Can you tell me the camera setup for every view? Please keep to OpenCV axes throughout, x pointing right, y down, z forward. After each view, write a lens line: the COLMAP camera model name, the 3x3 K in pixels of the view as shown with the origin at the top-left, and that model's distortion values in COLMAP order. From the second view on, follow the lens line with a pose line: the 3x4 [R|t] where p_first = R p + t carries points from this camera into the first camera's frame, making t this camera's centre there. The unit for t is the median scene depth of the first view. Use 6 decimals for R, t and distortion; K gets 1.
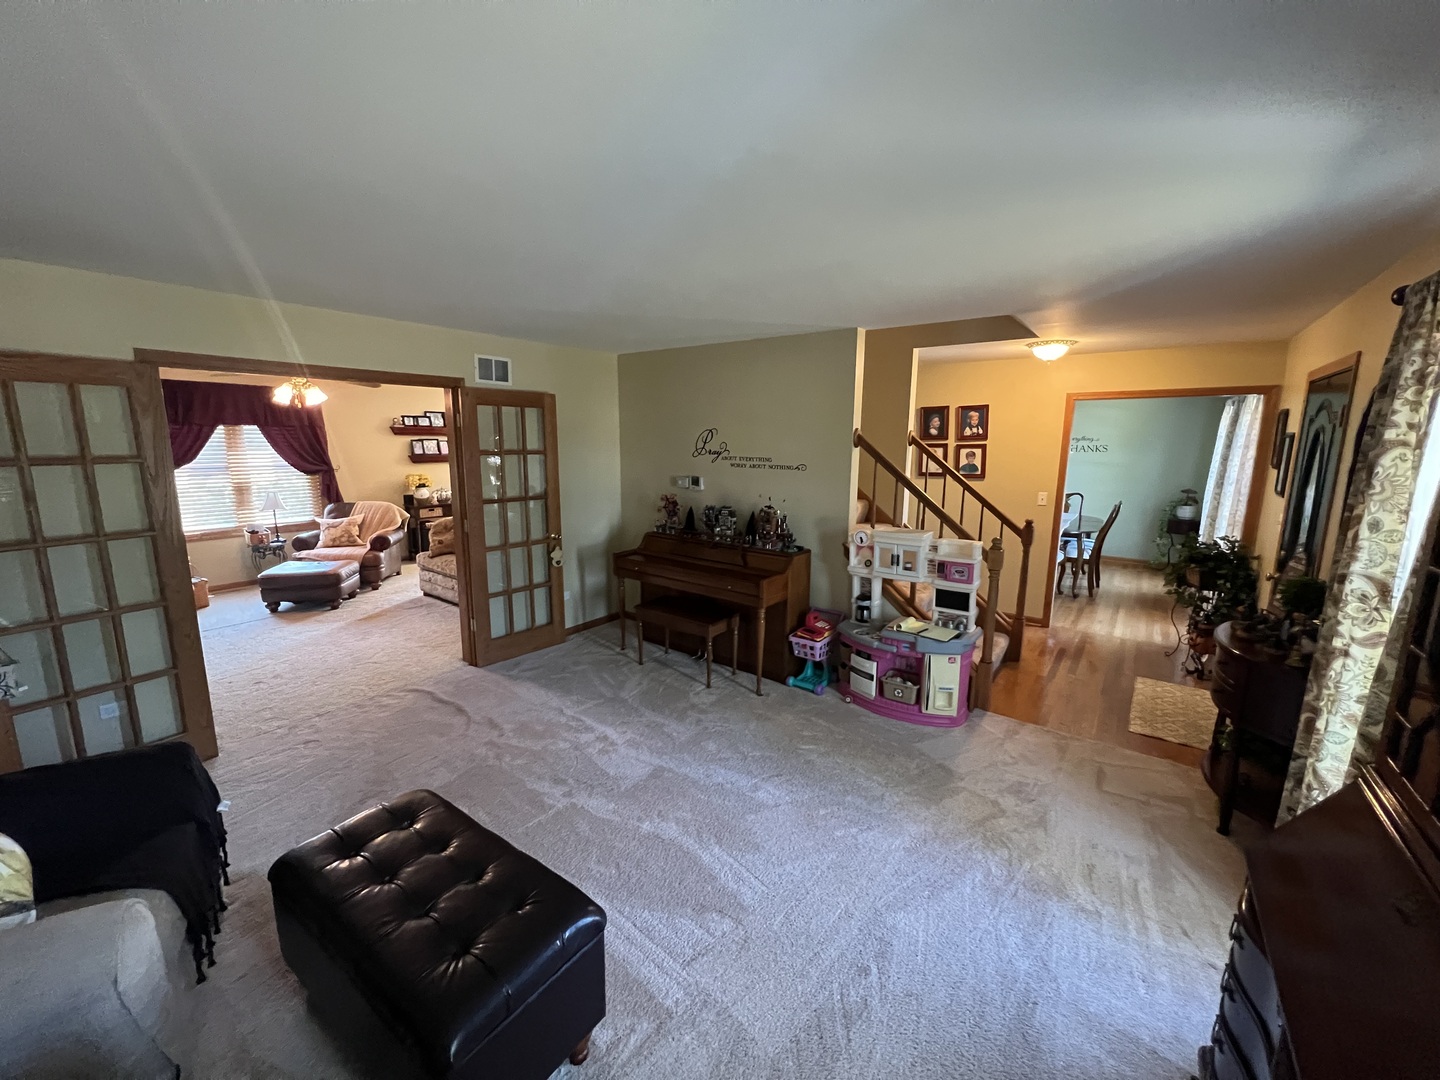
lens RADIAL K [[582.2, 0, 717.8], [0, 582.2, 534.3], [0, 0, 1]] dist [-0.001340, -0.000077]
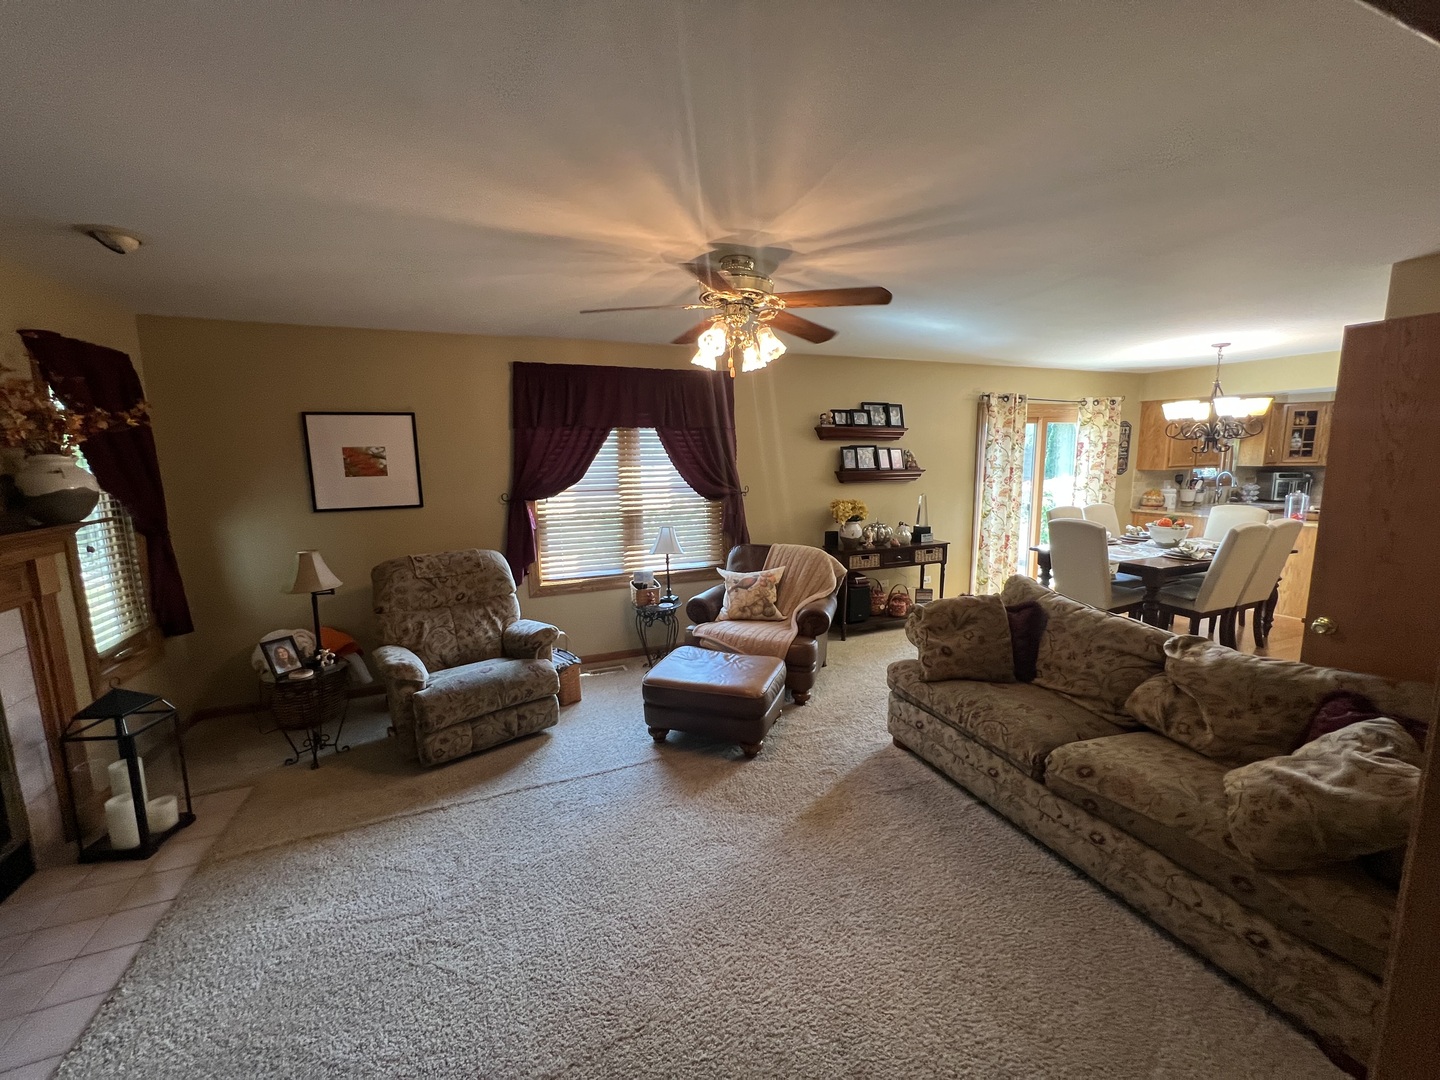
lens RADIAL K [[582.2, 0, 717.8], [0, 582.2, 534.3], [0, 0, 1]] dist [-0.001340, -0.000077]
pose [[0.856714, 0.055035, -0.512847, -0.367402], [-0.066564, 0.997774, -0.004122, -0.063676], [0.511479, 0.037668, 0.858470, 0.450419]]
